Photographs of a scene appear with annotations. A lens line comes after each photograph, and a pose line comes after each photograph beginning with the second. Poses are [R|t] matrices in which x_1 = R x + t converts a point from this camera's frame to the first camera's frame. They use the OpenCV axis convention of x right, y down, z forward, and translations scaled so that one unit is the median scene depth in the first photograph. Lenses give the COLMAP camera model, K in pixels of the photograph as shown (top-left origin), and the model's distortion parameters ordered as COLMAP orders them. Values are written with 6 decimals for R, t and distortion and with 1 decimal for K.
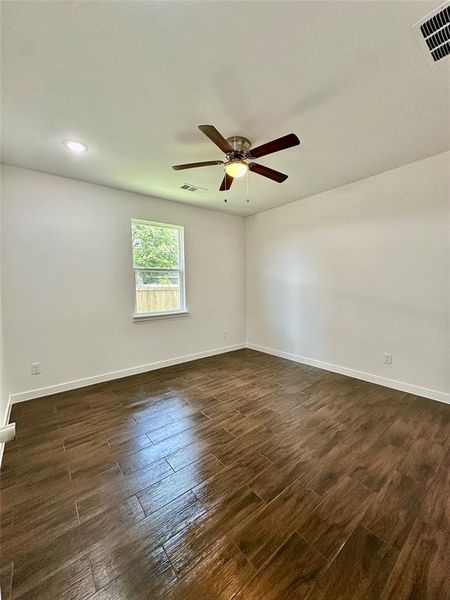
lens RADIAL K [[241.8, 0, 226.1], [0, 241.8, 298.7], [0, 0, 1]] dist [-0.001292, -0.000067]
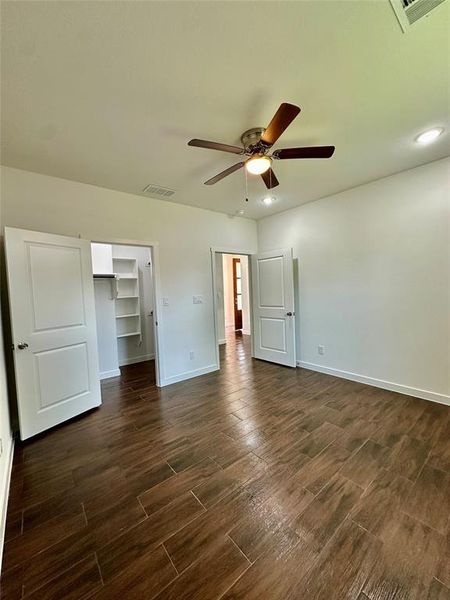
lens RADIAL K [[241.8, 0, 226.1], [0, 241.8, 298.7], [0, 0, 1]] dist [-0.001292, -0.000067]
pose [[-0.998589, 0.052611, -0.007258, 0.178985], [0.051650, 0.993850, 0.097947, -0.126813], [0.012367, 0.097434, -0.995165, 1.804781]]
